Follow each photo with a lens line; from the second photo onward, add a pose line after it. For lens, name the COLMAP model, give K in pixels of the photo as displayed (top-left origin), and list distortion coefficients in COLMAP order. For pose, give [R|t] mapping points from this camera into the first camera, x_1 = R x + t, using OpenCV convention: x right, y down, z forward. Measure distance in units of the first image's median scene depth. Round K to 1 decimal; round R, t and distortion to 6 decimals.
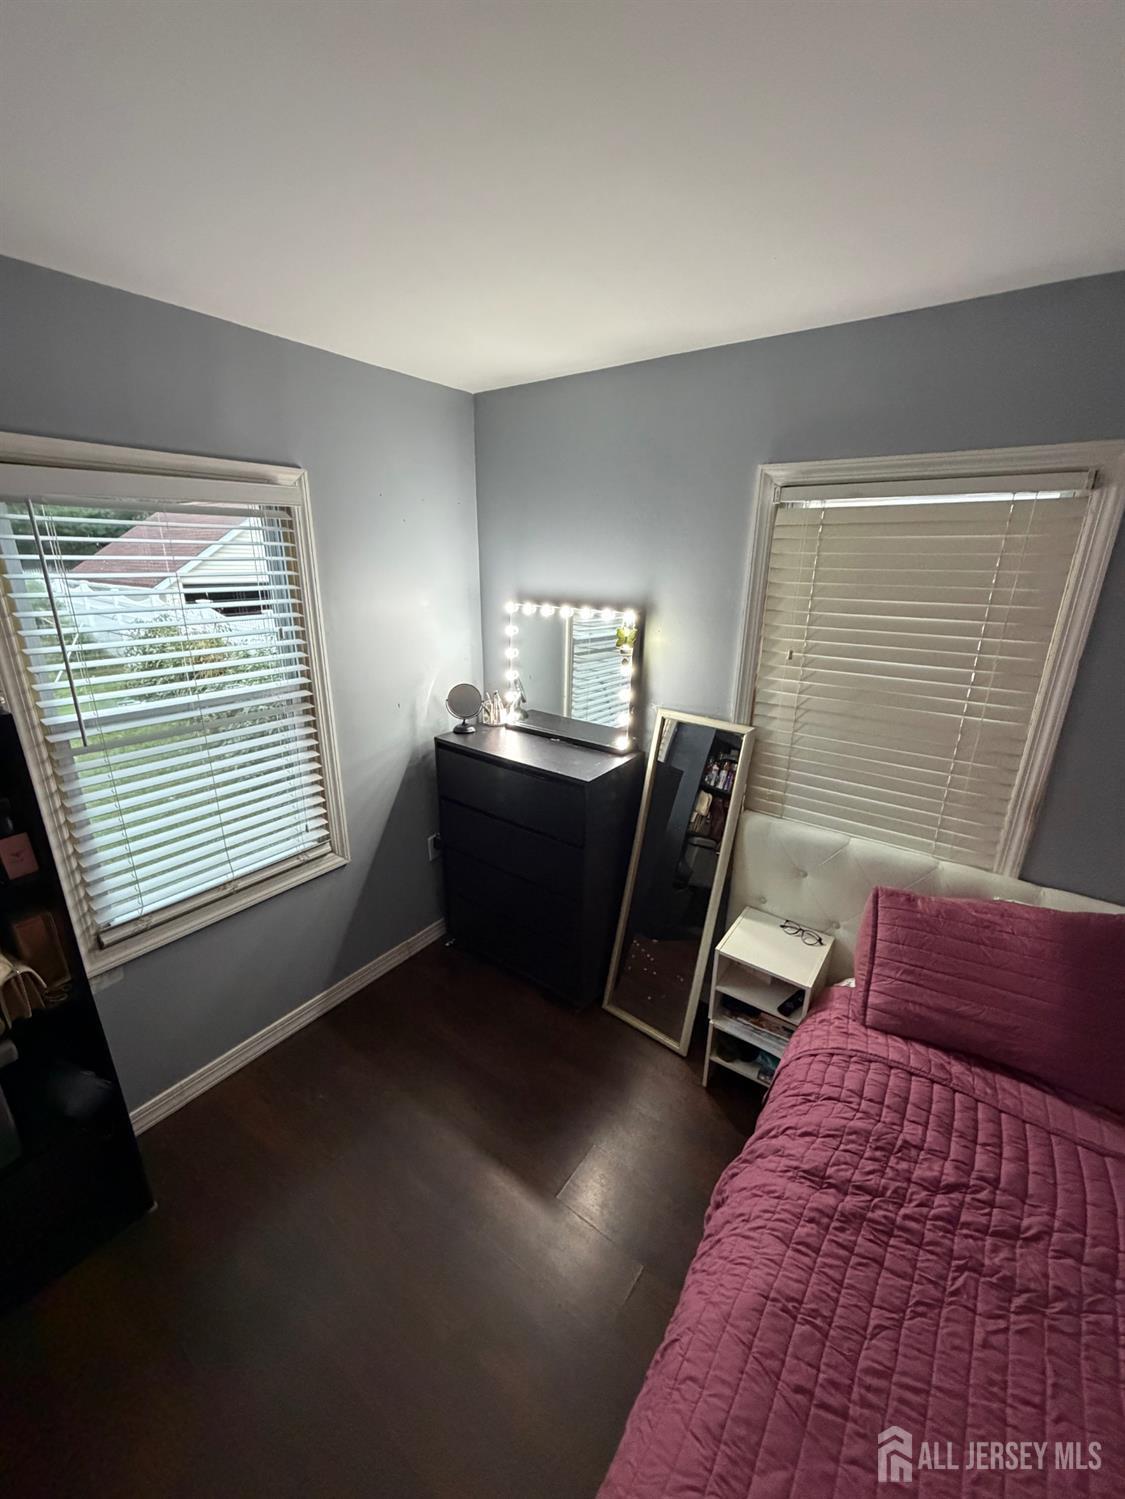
lens RADIAL K [[594.4, 0, 564.8], [0, 594.4, 748.1], [0, 0, 1]] dist [-0.000070, -0.000374]
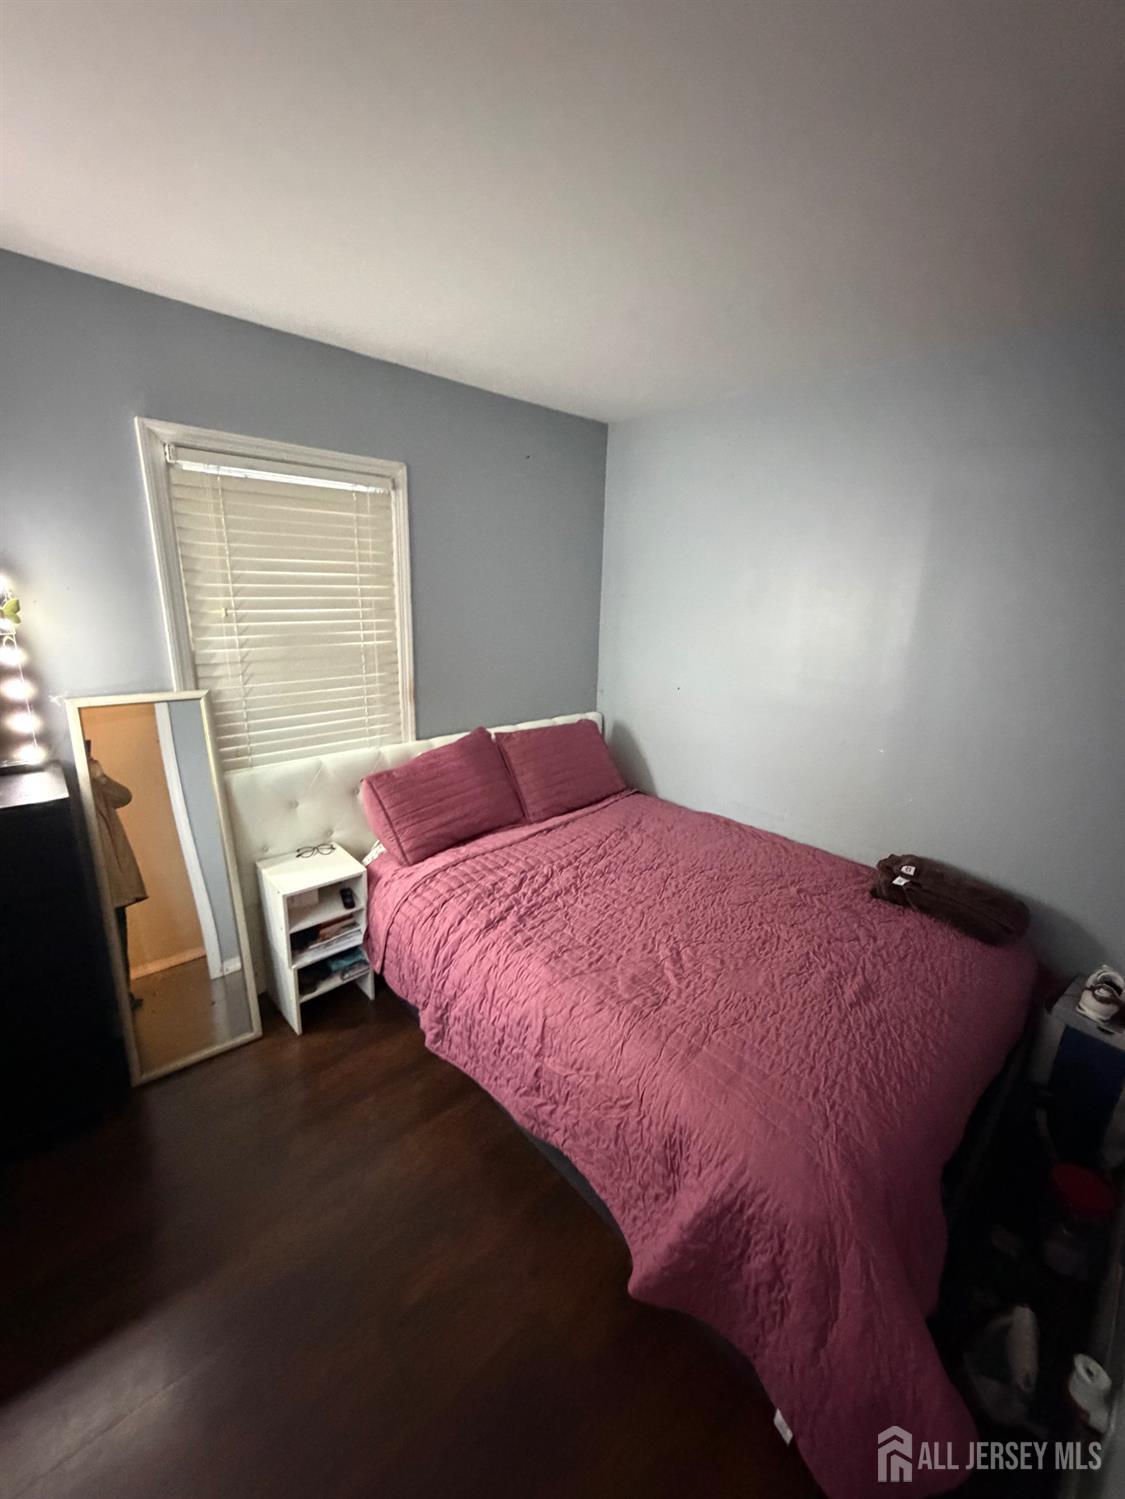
lens RADIAL K [[594.4, 0, 564.8], [0, 594.4, 748.1], [0, 0, 1]] dist [-0.000070, -0.000374]
pose [[0.193579, -0.279849, 0.940325, -0.645947], [0.272215, 0.936143, 0.222565, -0.002030], [-0.942563, 0.212887, 0.257397, 0.238483]]
